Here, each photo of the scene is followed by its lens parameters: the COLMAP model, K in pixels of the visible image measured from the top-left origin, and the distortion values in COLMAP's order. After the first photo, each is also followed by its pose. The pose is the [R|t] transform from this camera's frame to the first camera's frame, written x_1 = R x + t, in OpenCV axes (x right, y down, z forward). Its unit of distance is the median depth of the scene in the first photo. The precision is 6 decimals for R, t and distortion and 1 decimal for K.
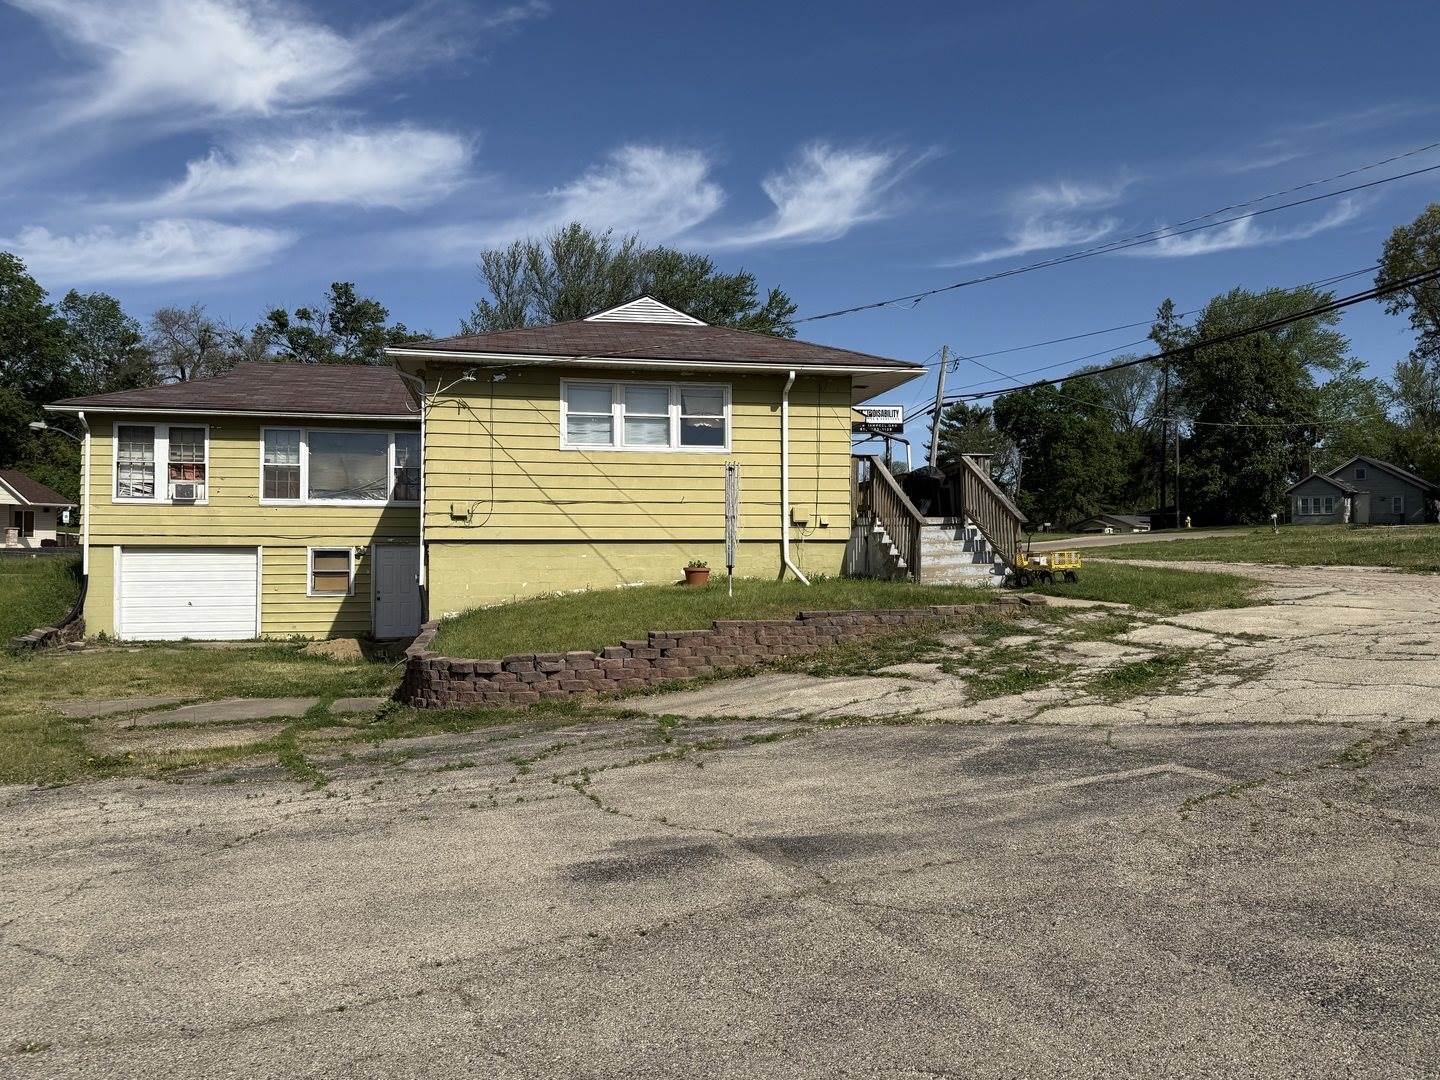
lens RADIAL K [[1101.2, 0, 719.5], [0, 1101.2, 545.7], [0, 0, 1]] dist [0.008977, -0.019328]
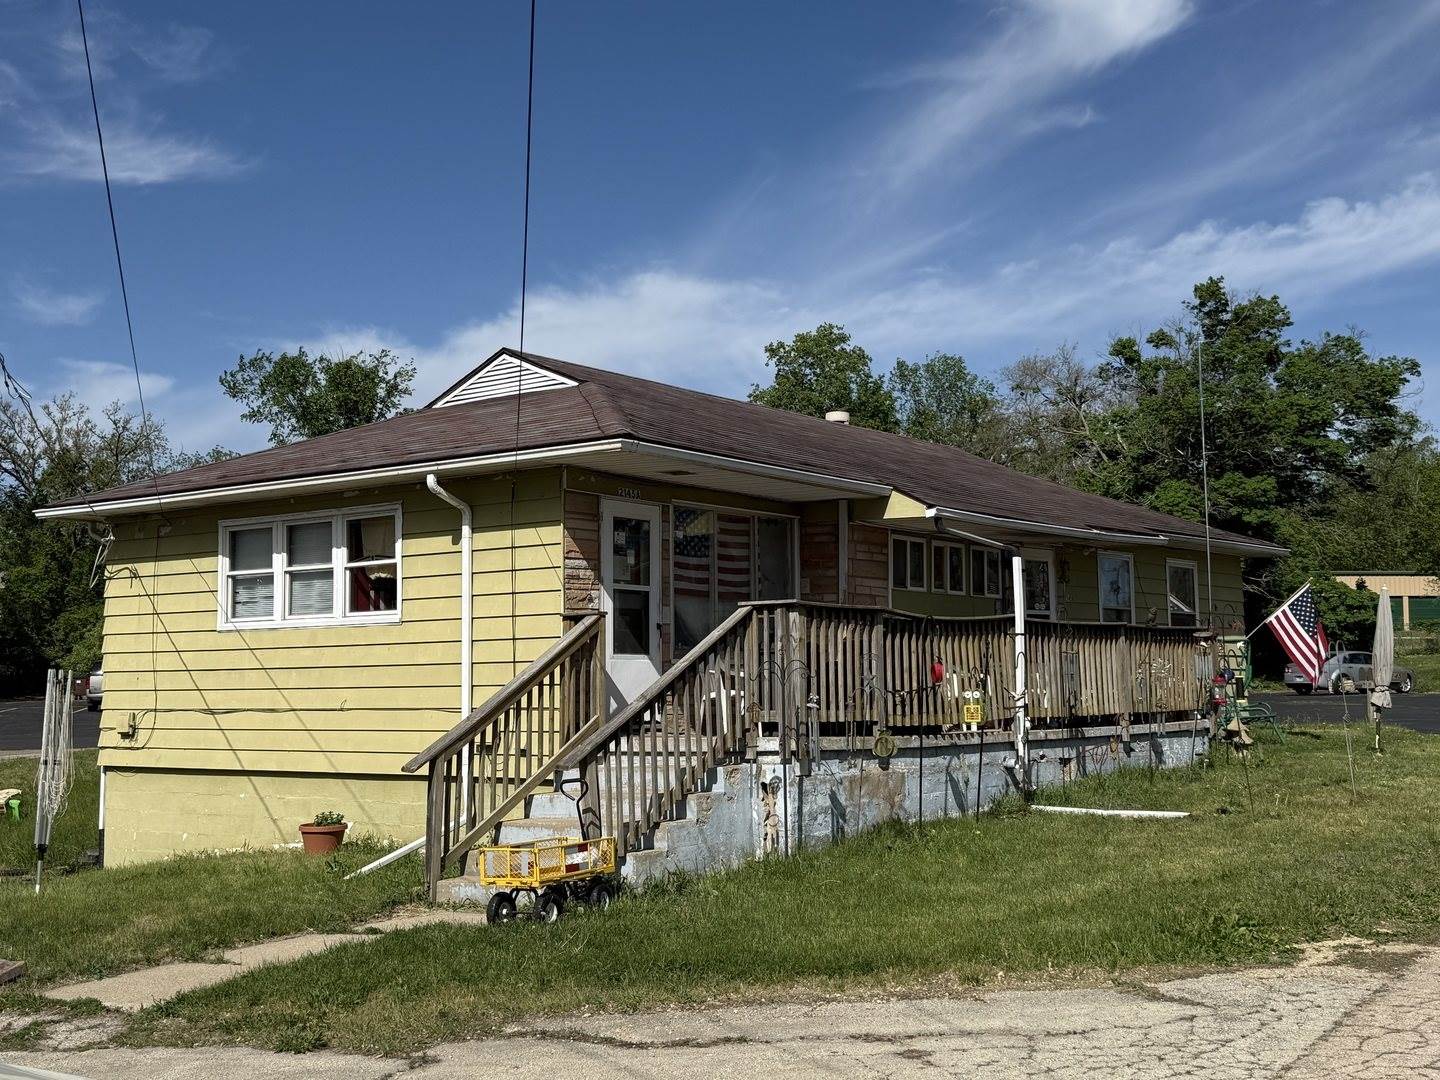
lens RADIAL K [[1683.1, 0, 719.5], [0, 1683.1, 534.5], [0, 0, 1]] dist [0.031535, 0.000000]
pose [[0.675605, -0.073489, -0.733592, 0.790688], [0.018384, 0.996390, -0.082884, -0.054709], [0.737034, 0.042510, 0.674517, 0.533548]]
